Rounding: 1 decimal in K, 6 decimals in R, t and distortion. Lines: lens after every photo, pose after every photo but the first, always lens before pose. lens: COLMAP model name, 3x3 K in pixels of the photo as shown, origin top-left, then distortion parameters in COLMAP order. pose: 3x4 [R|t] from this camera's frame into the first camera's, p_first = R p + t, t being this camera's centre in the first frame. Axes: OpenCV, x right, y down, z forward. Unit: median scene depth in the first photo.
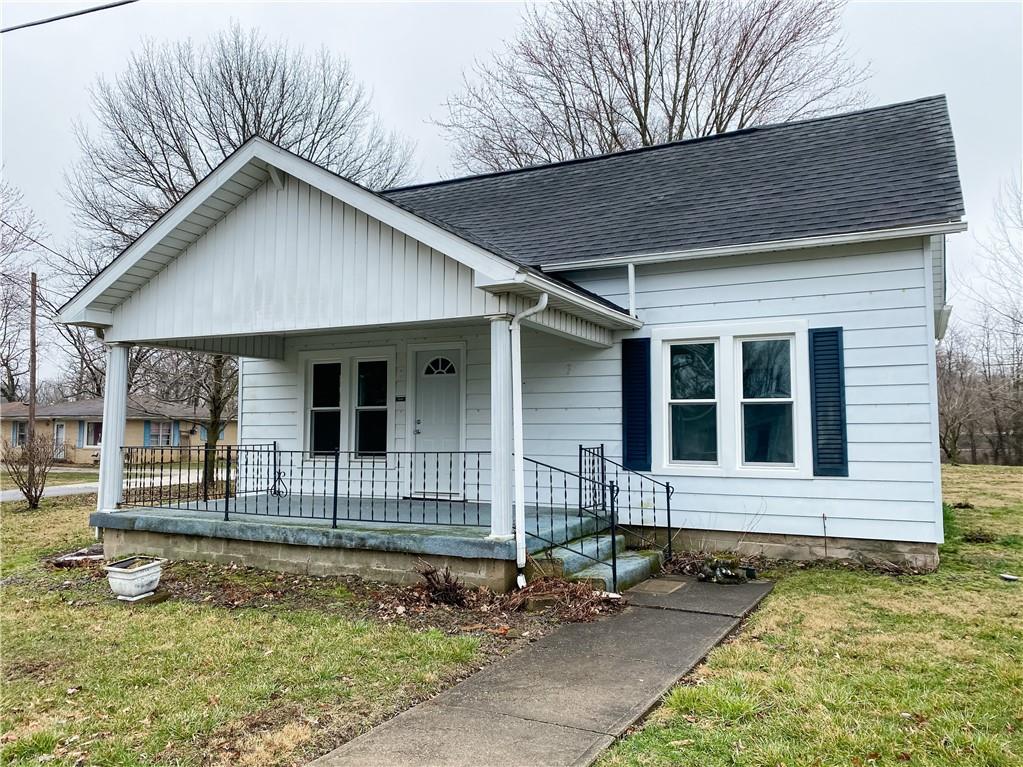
lens RADIAL K [[785.8, 0, 512.3], [0, 785.8, 371.8], [0, 0, 1]] dist [0.096503, -0.133530]
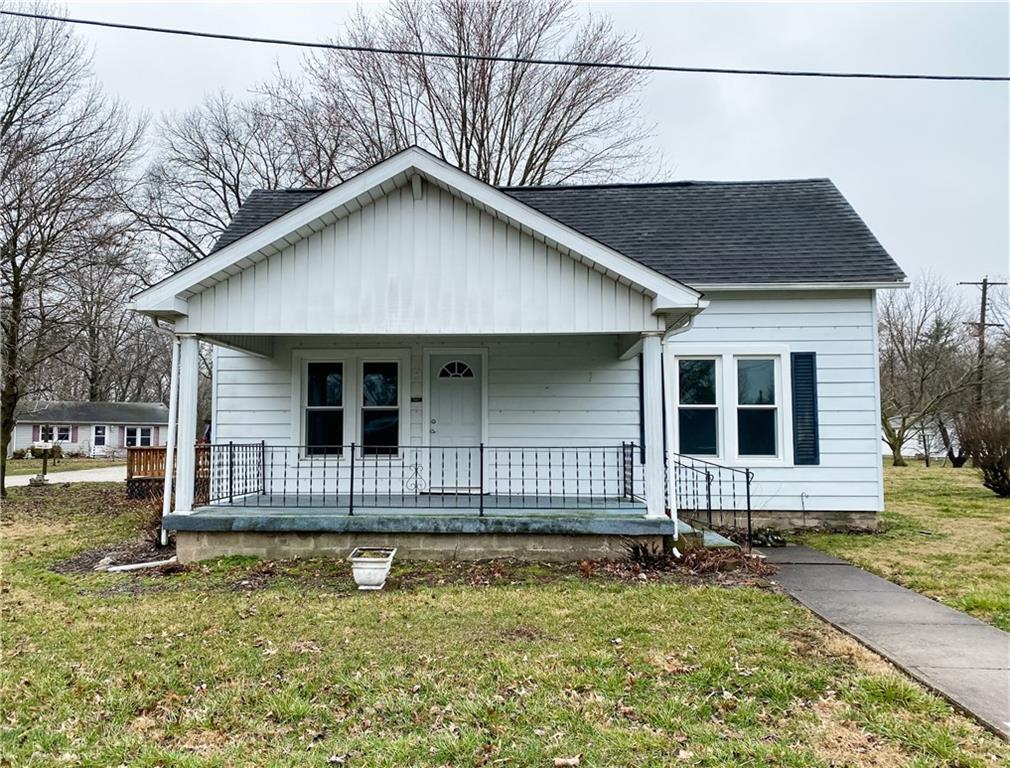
lens RADIAL K [[790.2, 0, 504.7], [0, 790.2, 378.8], [0, 0, 1]] dist [0.096136, -0.005117]
pose [[0.914611, 0.029462, 0.403260, -0.588028], [-0.031051, 0.999514, -0.002600, 0.007579], [-0.403141, -0.010144, 0.915082, -0.015281]]
